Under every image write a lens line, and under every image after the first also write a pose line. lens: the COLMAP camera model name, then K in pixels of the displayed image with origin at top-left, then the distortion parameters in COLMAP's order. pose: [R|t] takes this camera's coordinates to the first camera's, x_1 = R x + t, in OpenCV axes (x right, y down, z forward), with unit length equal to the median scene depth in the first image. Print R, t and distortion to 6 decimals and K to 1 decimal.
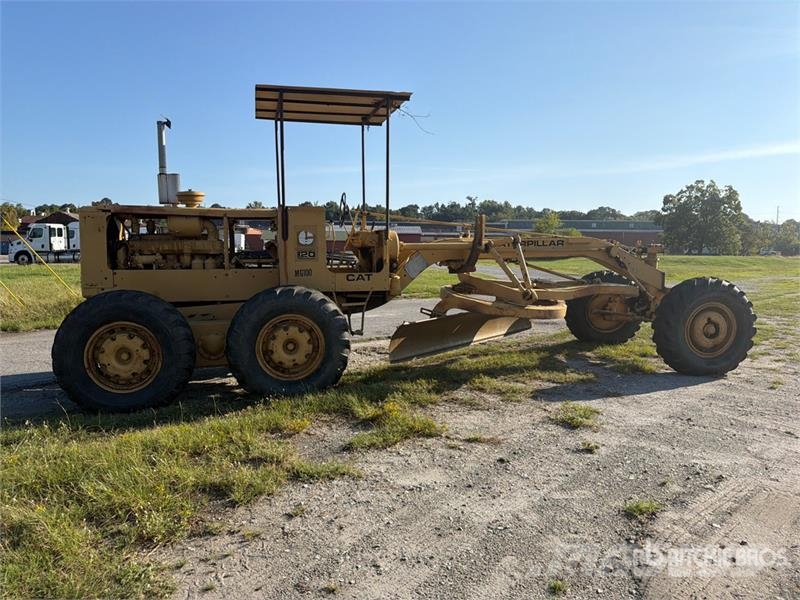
lens RADIAL K [[560.9, 0, 403.3], [0, 560.9, 296.4], [0, 0, 1]] dist [0.118213, -0.177207]
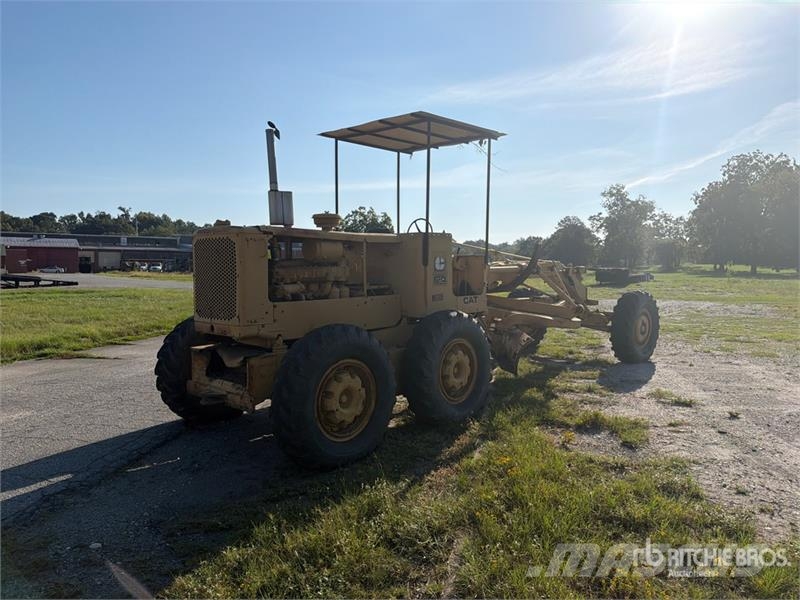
lens RADIAL K [[558.1, 0, 400.0], [0, 558.1, 300.0], [0, 0, 1]] dist [0.047940, -0.062812]
pose [[0.835547, -0.036247, 0.548222, -0.835976], [0.047600, 0.998845, -0.006507, -0.036706], [-0.547353, 0.031532, 0.836308, 0.206608]]
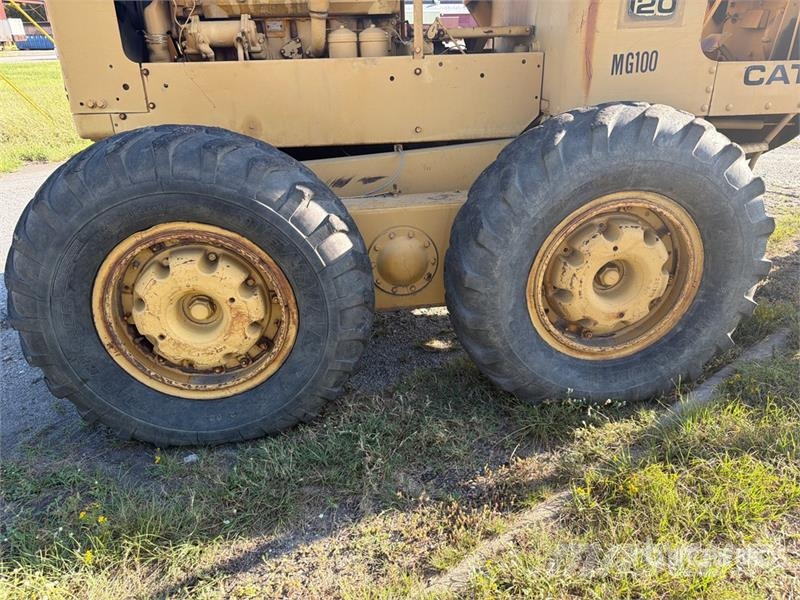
lens RADIAL K [[558.1, 0, 400.0], [0, 558.1, 300.0], [0, 0, 1]] dist [0.047940, -0.062812]
pose [[0.993528, 0.031037, -0.109262, -0.299398], [0.008551, 0.938775, 0.344425, -0.026283], [0.113263, -0.343130, 0.932434, 0.634681]]
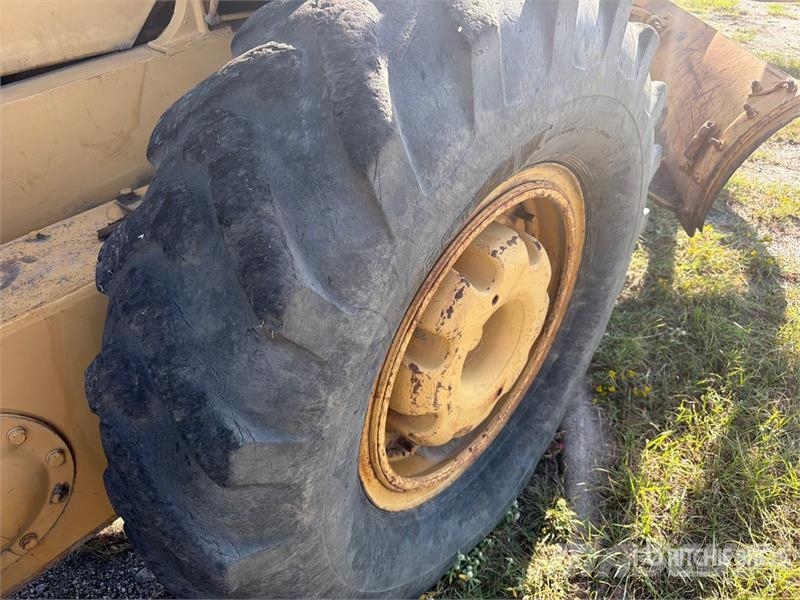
lens RADIAL K [[558.7, 0, 400.0], [0, 558.7, 300.0], [0, 0, 1]] dist [0.115561, -0.180055]
pose [[0.812437, -0.357976, 0.460217, -0.301593], [0.033037, 0.816324, 0.576649, -0.028279], [-0.582112, -0.453287, 0.675038, 0.899016]]
